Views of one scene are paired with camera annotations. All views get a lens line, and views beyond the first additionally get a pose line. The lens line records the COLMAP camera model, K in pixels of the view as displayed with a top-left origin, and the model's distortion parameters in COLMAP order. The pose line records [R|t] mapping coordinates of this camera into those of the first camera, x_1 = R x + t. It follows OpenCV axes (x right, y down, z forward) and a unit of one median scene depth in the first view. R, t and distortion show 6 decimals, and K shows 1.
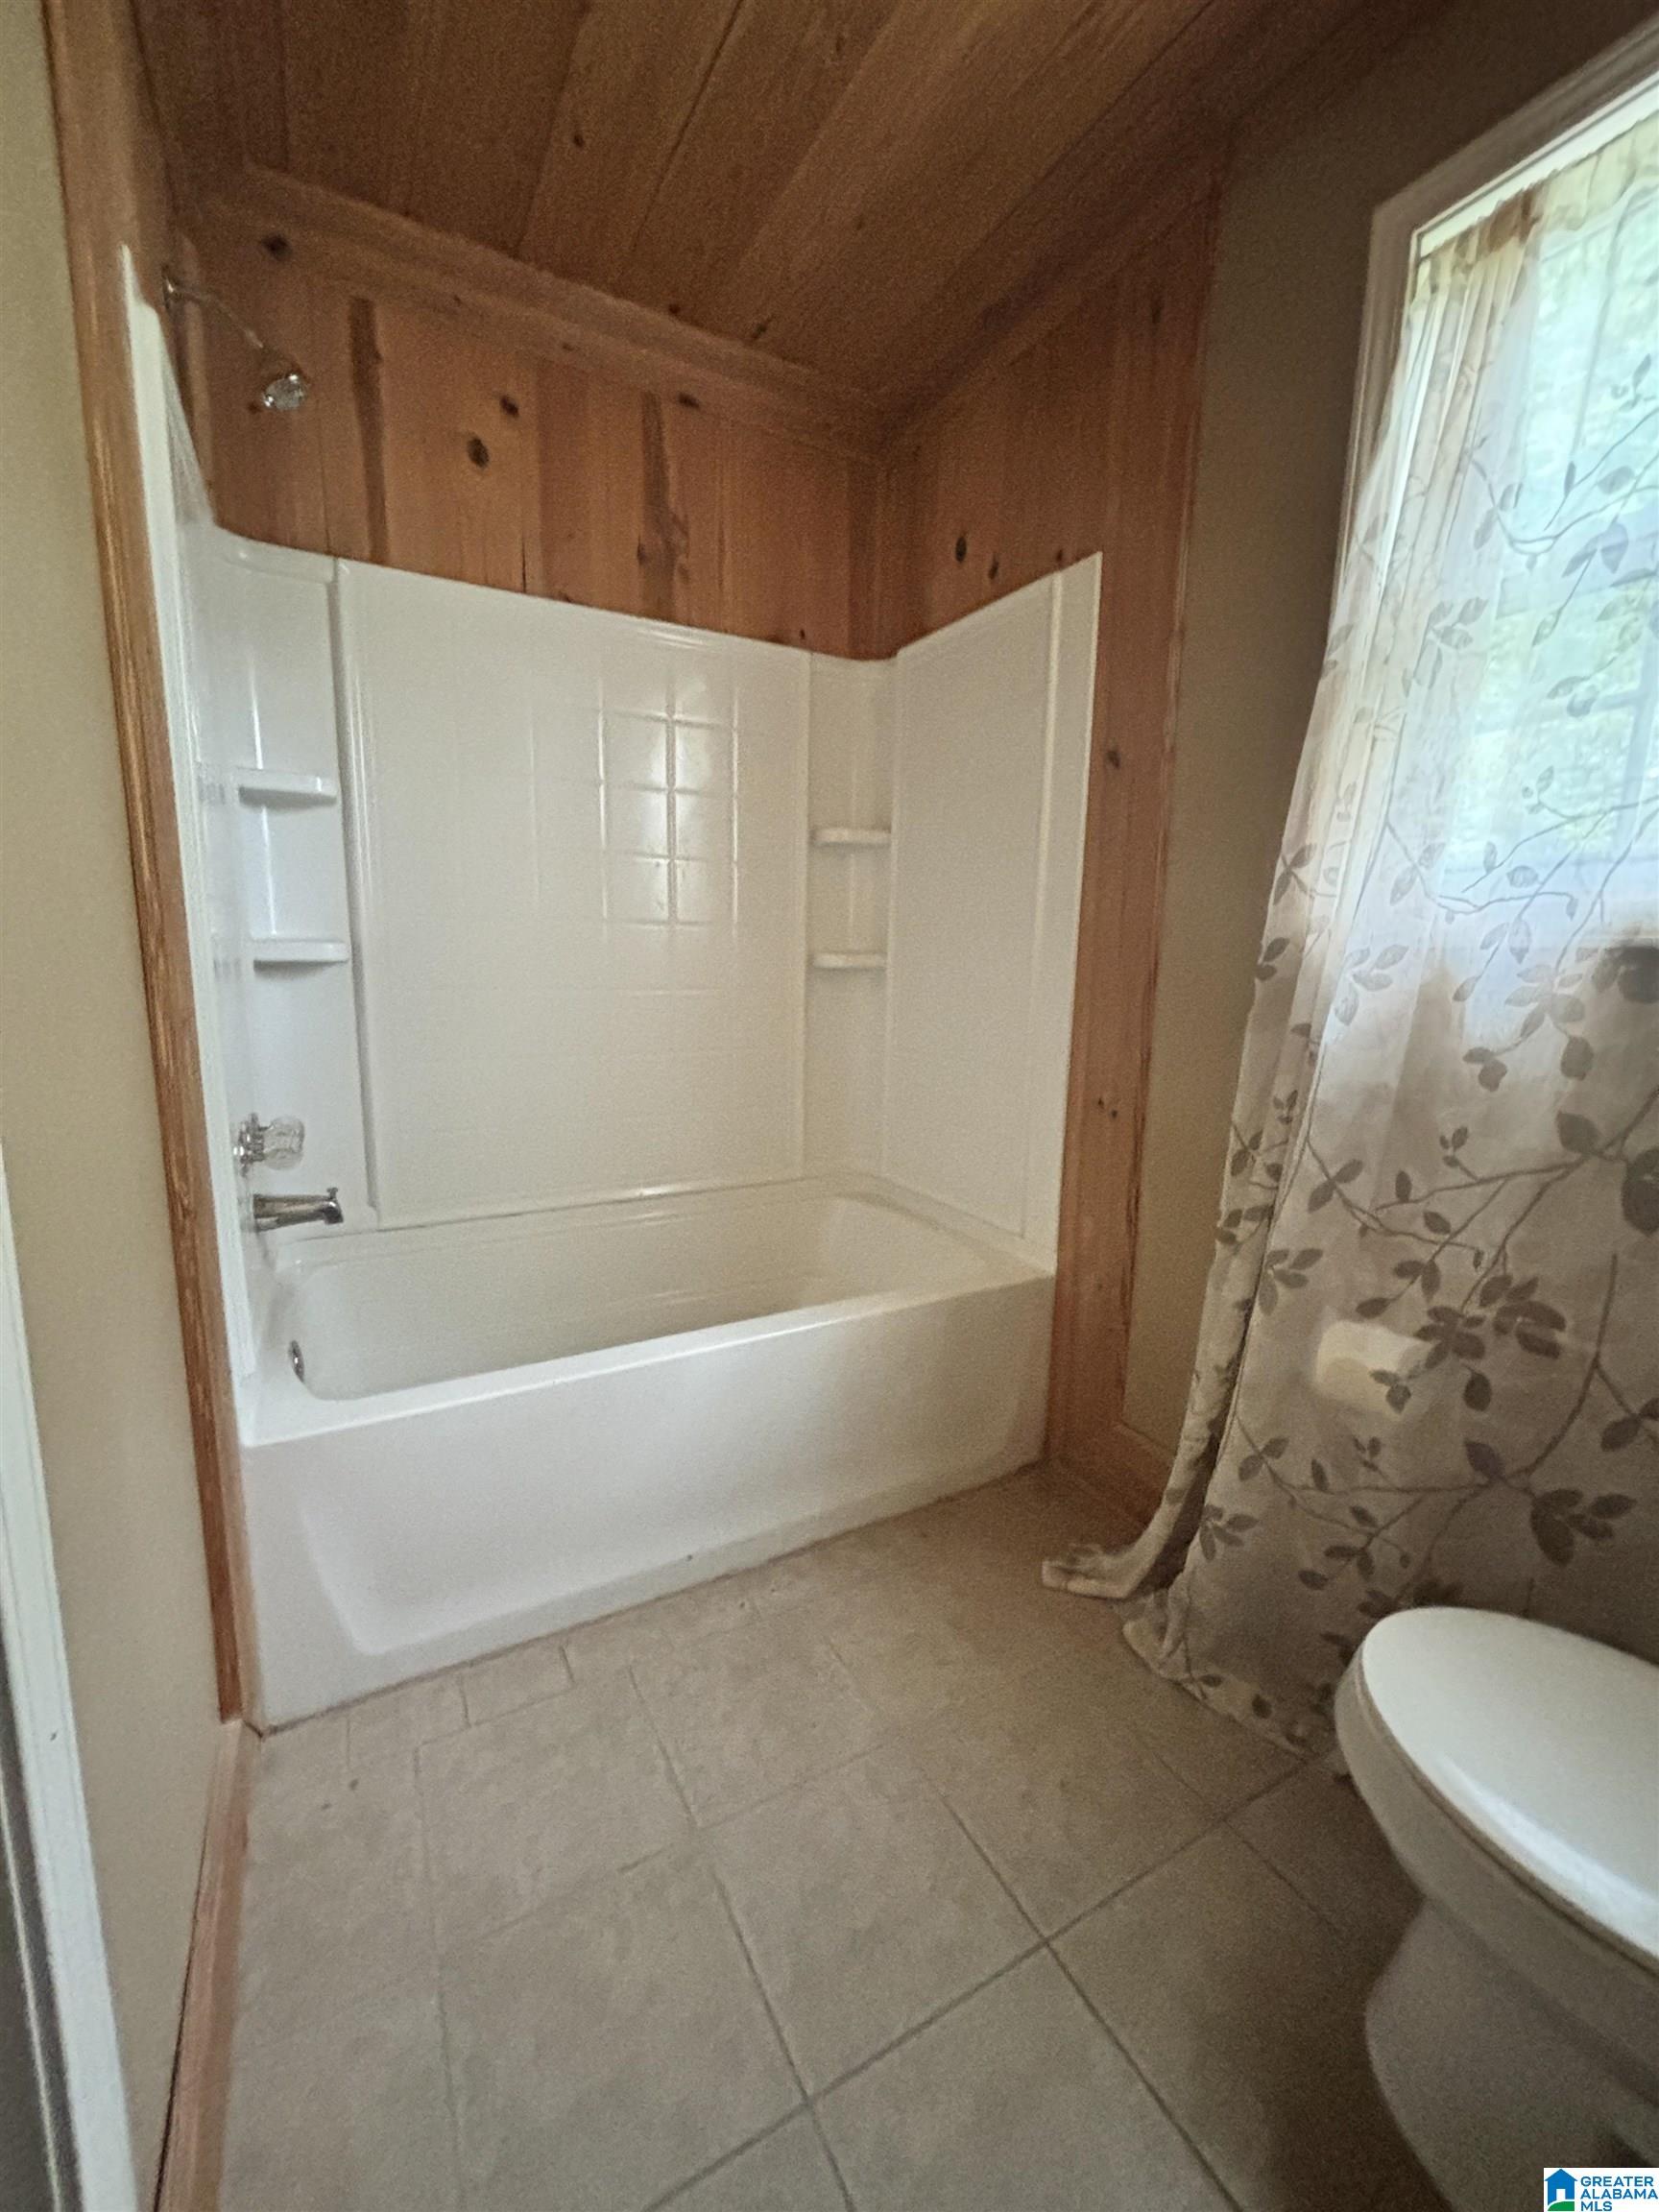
lens RADIAL K [[901.0, 0, 829.5], [0, 901.0, 1106.0], [0, 0, 1]] dist [0.000615, 0.000392]
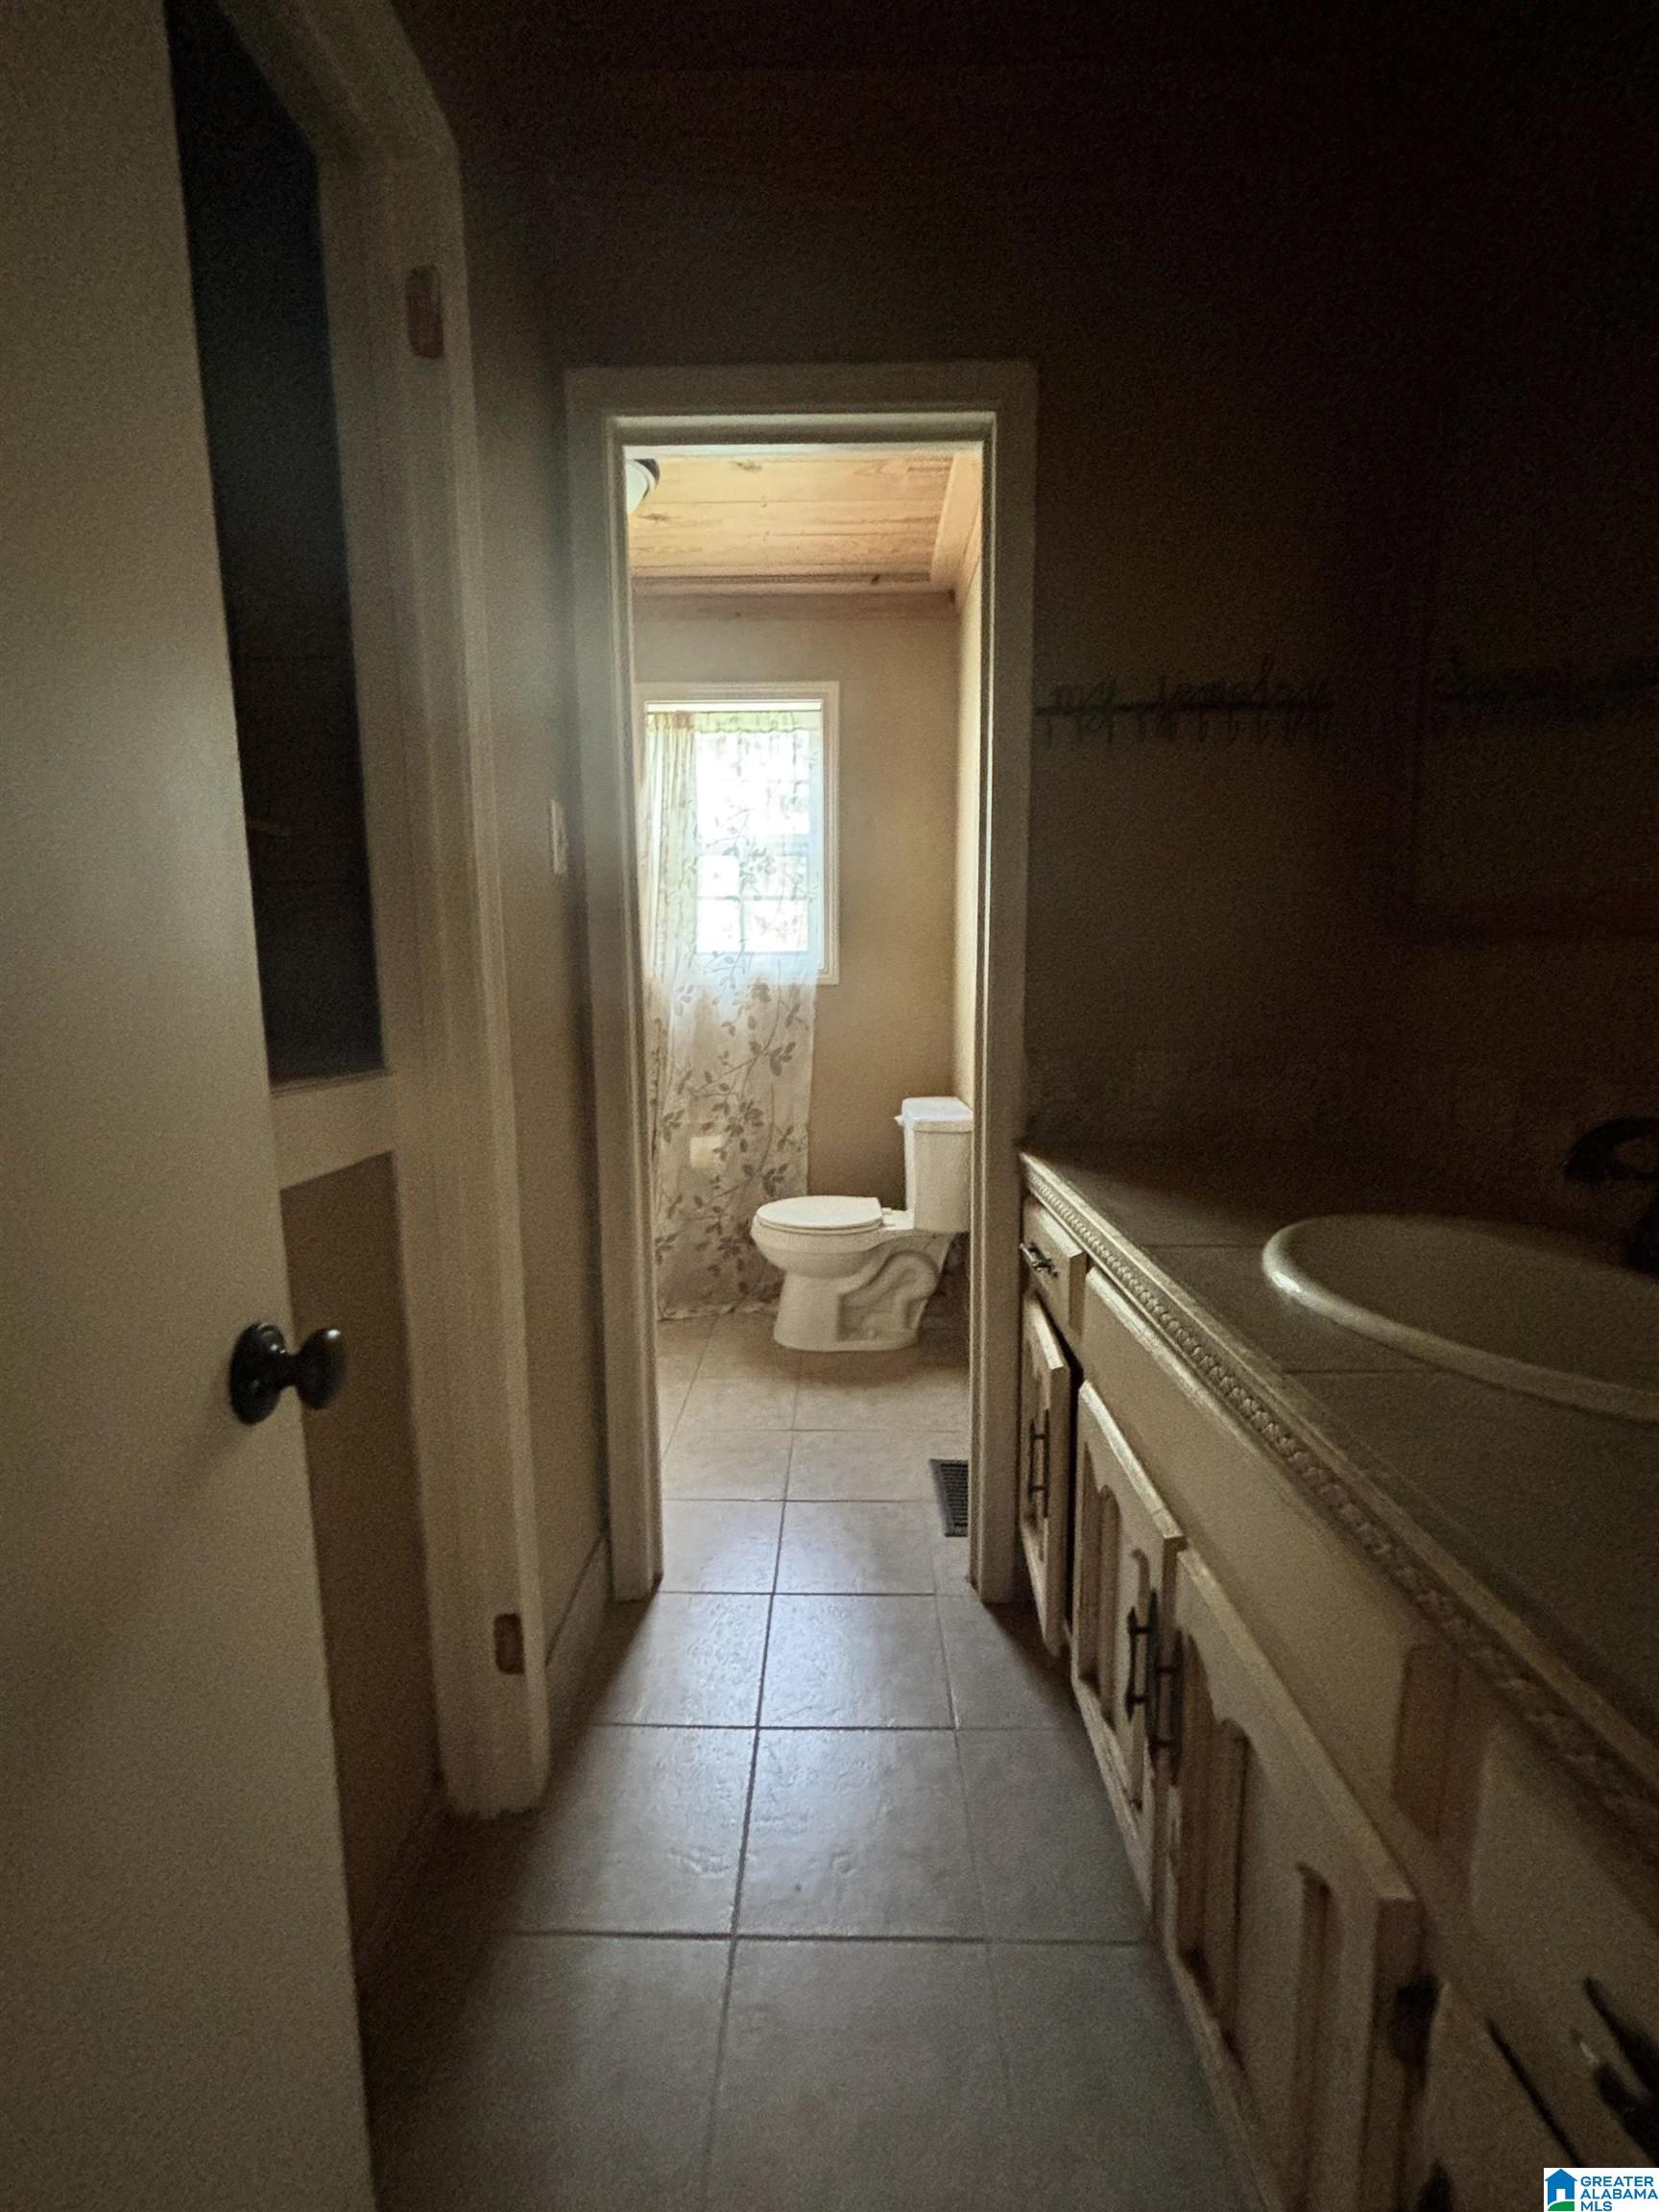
lens RADIAL K [[901.0, 0, 829.5], [0, 901.0, 1106.0], [0, 0, 1]] dist [0.000615, 0.000392]
pose [[0.494118, -0.141441, 0.857812, -1.481441], [0.157617, 0.984901, 0.071606, 0.042062], [-0.854988, 0.099824, 0.508951, -0.630029]]
